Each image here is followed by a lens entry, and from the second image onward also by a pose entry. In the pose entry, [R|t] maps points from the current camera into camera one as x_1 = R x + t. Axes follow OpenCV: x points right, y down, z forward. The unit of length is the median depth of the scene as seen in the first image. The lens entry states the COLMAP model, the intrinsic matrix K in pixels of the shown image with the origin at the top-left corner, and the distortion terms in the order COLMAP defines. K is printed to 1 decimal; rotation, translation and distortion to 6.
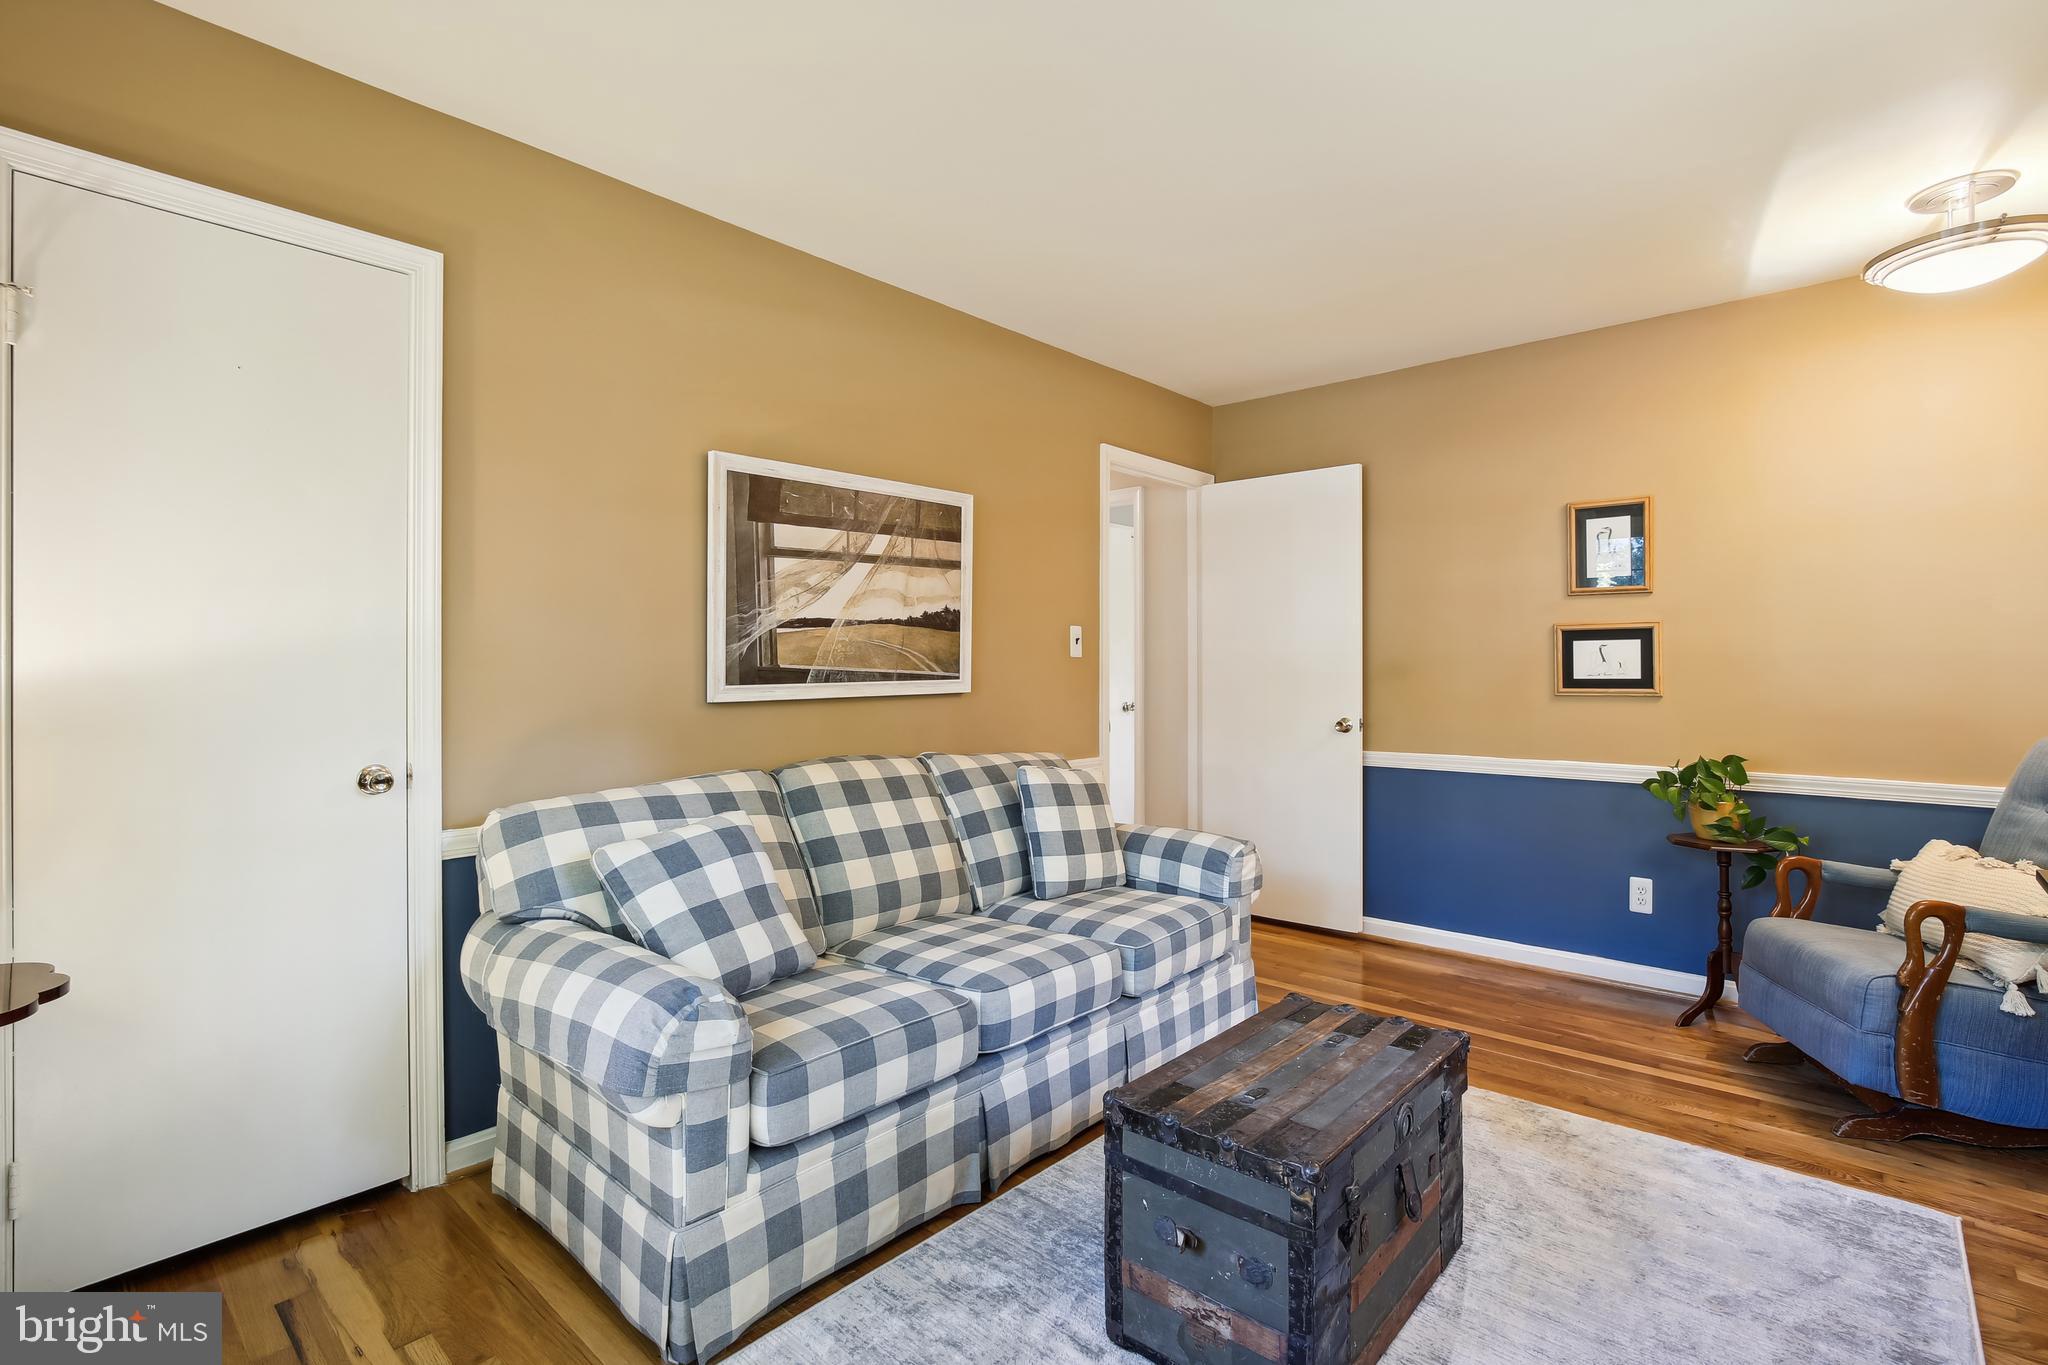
lens RADIAL K [[950.0, 0, 1022.0], [0, 950.0, 679.1], [0, 0, 1]] dist [-0.020075, 0.009596]
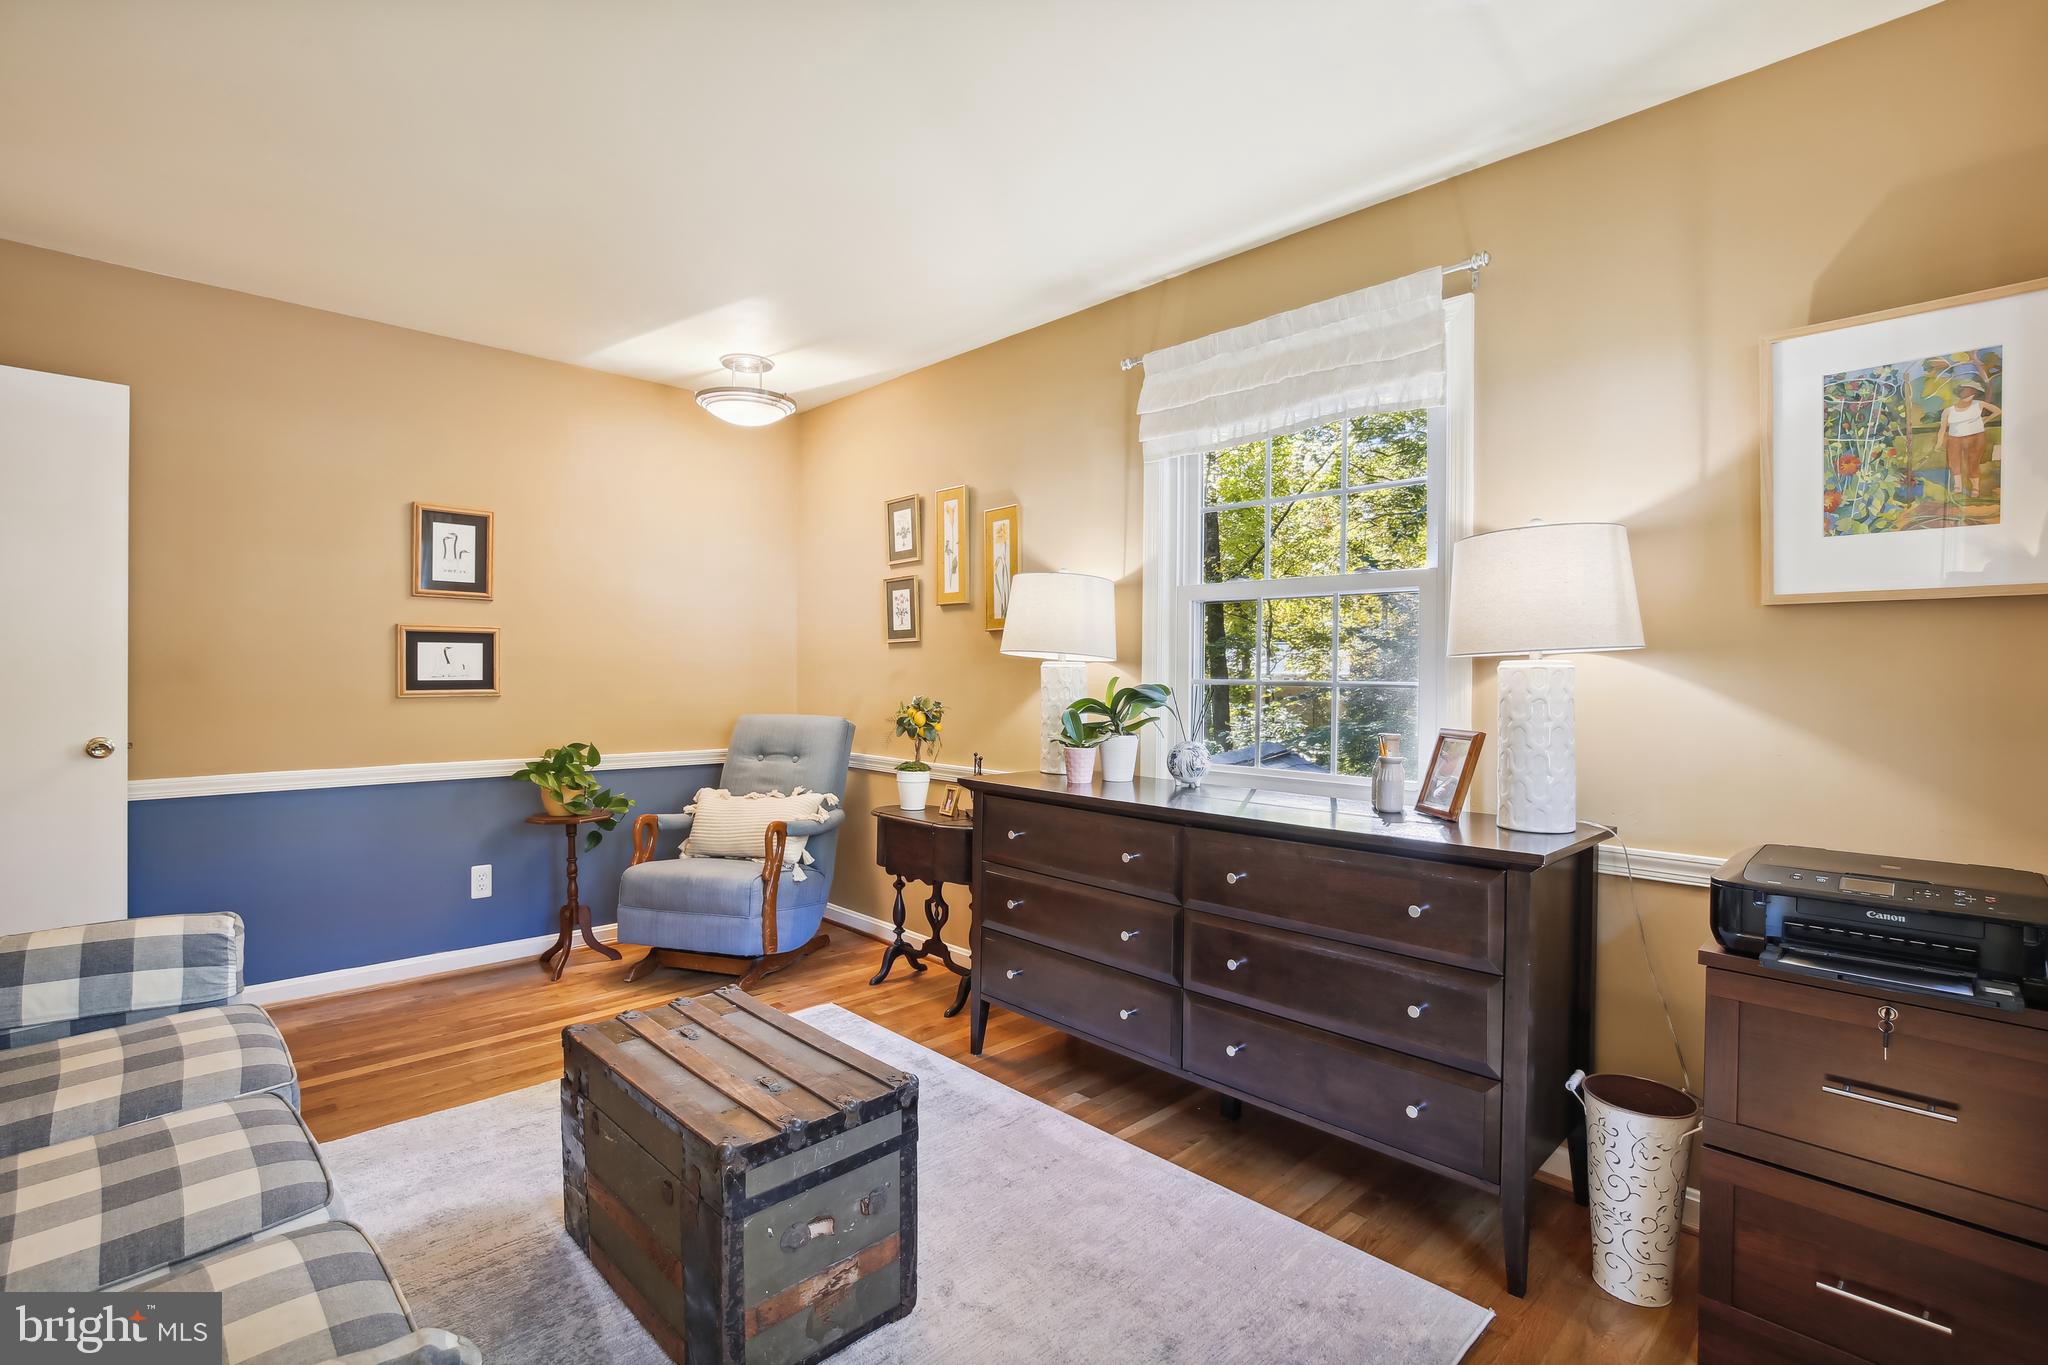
lens RADIAL K [[950.0, 0, 1022.0], [0, 950.0, 679.1], [0, 0, 1]] dist [-0.020075, 0.009596]
pose [[0.067387, -0.005689, 0.997711, -0.377107], [0.001013, 0.999984, 0.005633, -0.006841], [-0.997726, 0.000631, 0.067392, 0.314776]]
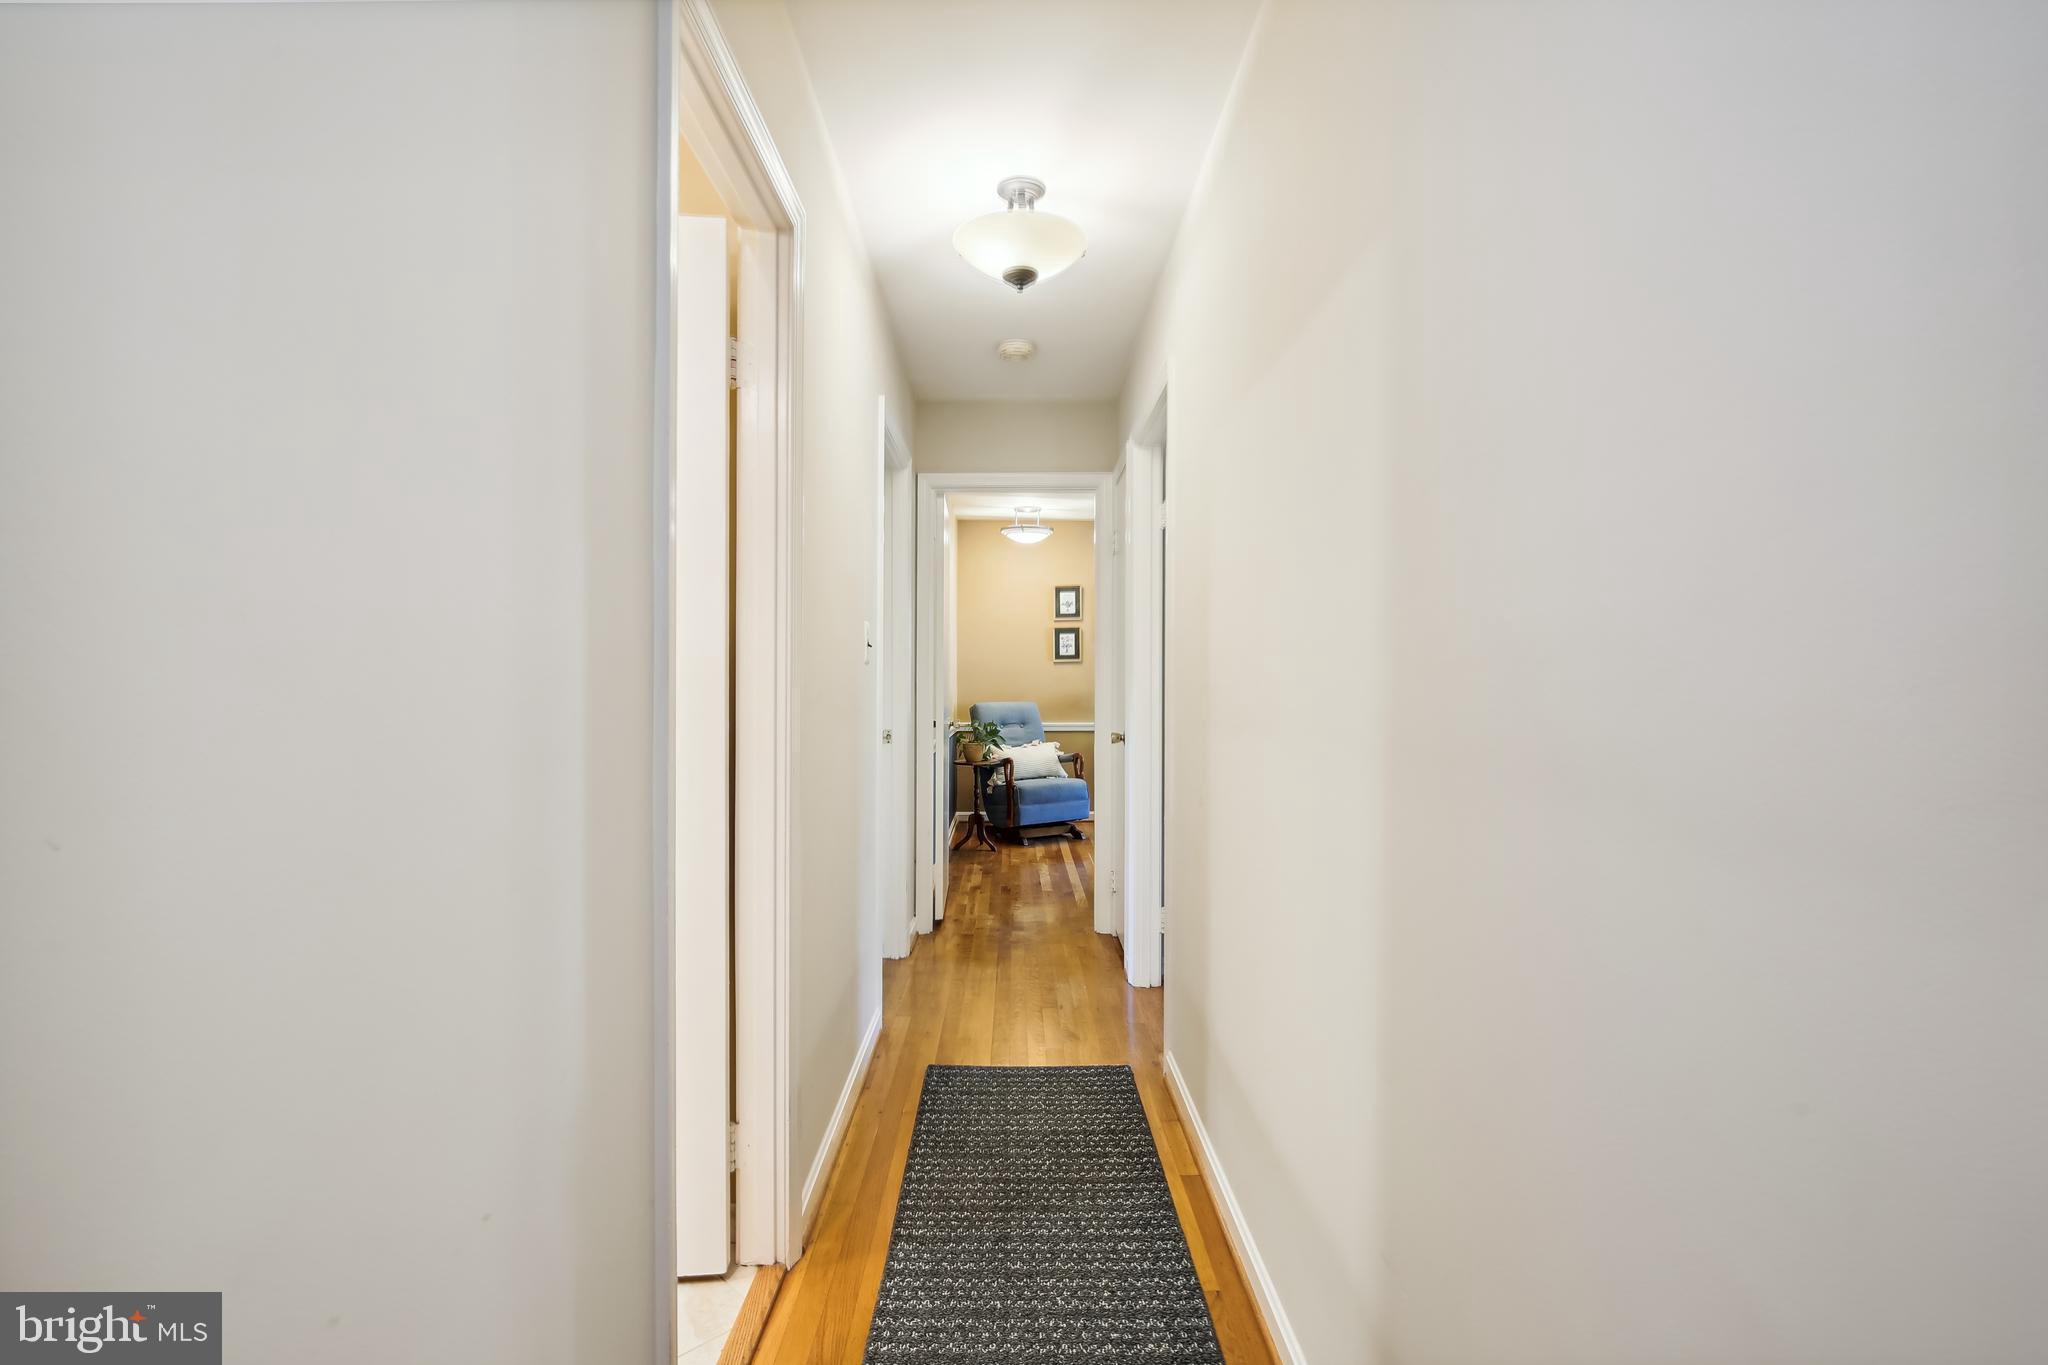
lens RADIAL K [[950.0, 0, 1022.0], [0, 950.0, 679.1], [0, 0, 1]] dist [-0.020075, 0.009596]
pose [[-0.679389, -0.002778, 0.733773, -0.779264], [0.007767, 0.999910, 0.010978, -0.029617], [-0.733737, 0.013157, -0.679306, 2.117002]]
